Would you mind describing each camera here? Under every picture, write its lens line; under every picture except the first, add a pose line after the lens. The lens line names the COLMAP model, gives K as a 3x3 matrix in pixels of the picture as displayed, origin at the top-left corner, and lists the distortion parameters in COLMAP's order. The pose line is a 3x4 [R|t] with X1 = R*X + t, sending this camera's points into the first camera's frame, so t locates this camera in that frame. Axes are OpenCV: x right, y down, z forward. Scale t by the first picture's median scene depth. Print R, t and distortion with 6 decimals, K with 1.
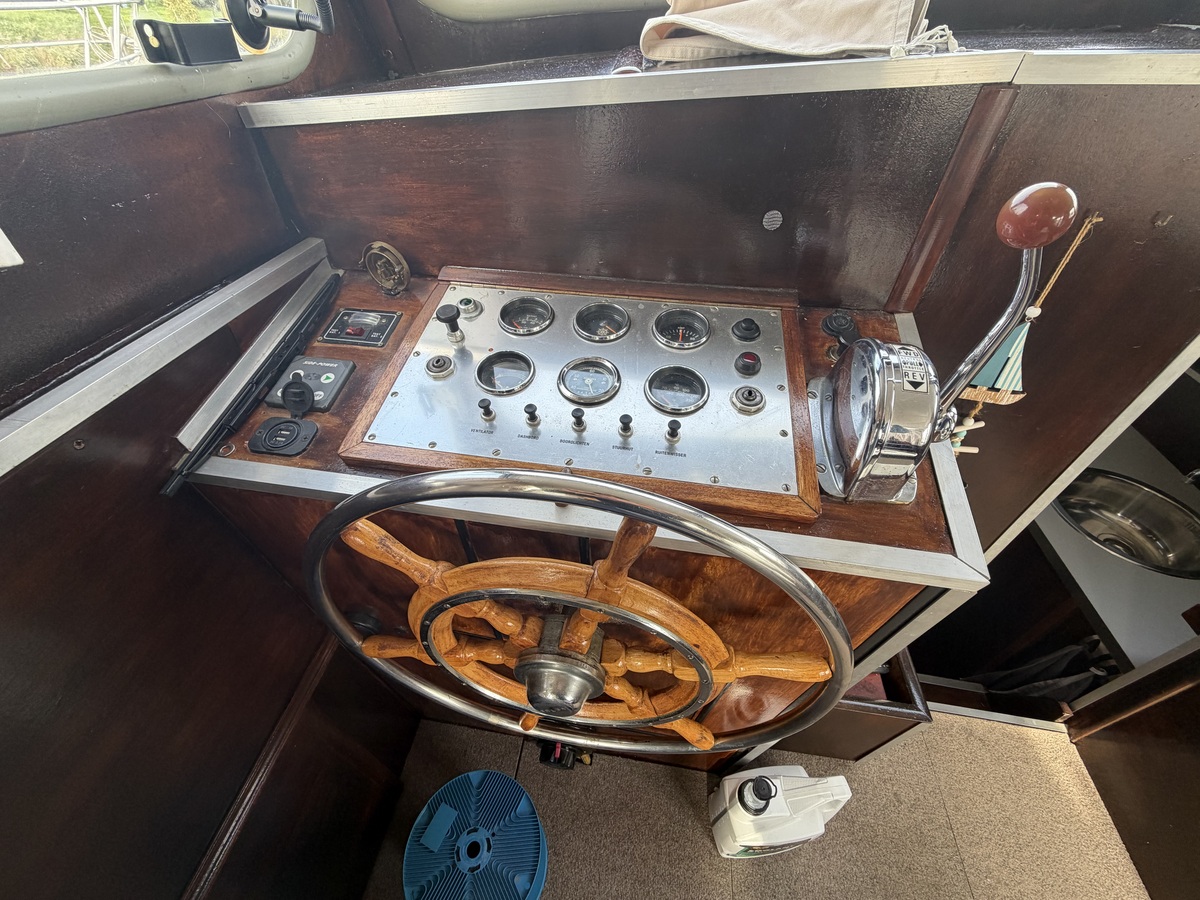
lens RADIAL K [[472.7, 0, 597.0], [0, 472.7, 449.7], [0, 0, 1]] dist [-0.000709, -0.000601]
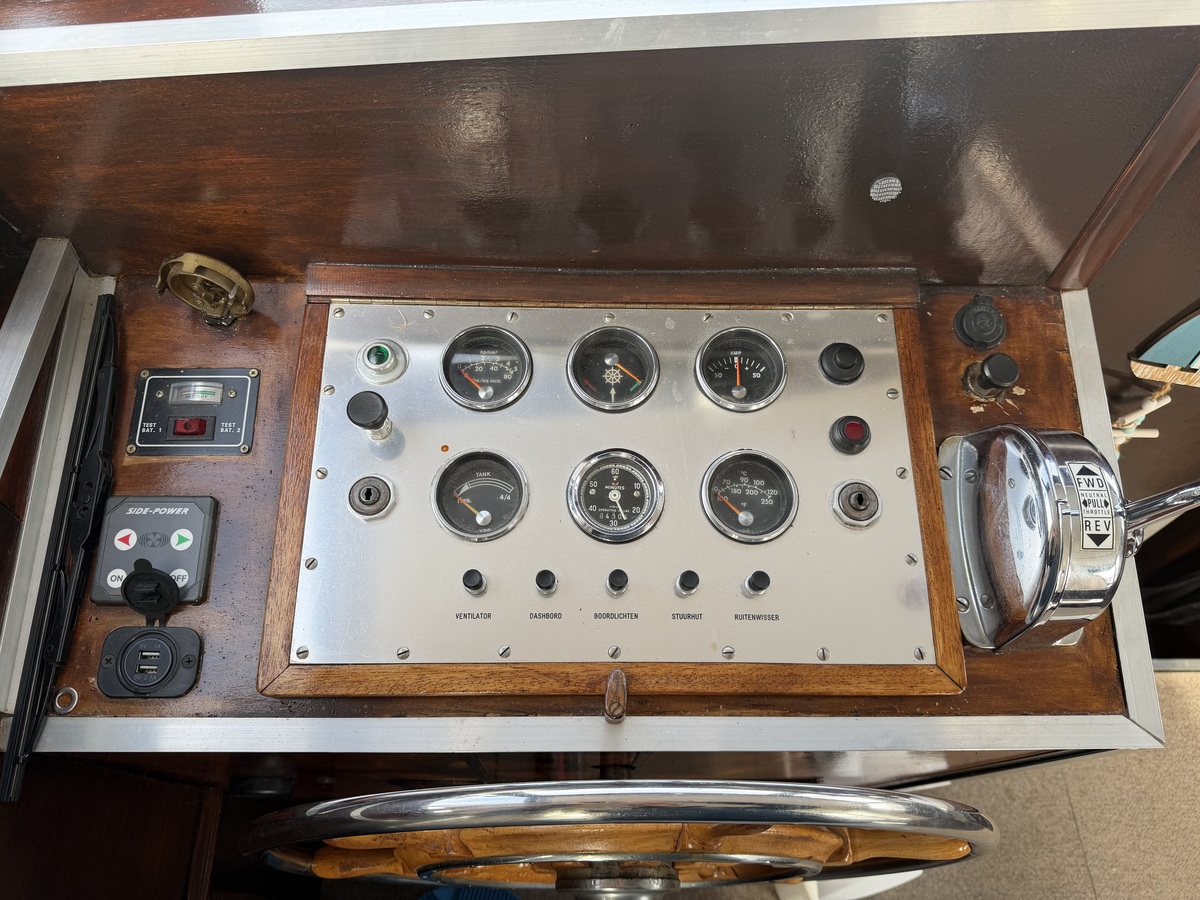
lens RADIAL K [[852.3, 0, 600.1], [0, 852.3, 450.1], [0, 0, 1]] dist [0.001806, -0.016778]
pose [[0.985415, -0.134768, 0.103895, -0.141275], [0.099347, 0.951325, 0.291739, -0.516851], [-0.138155, -0.277163, 0.950839, -0.071535]]
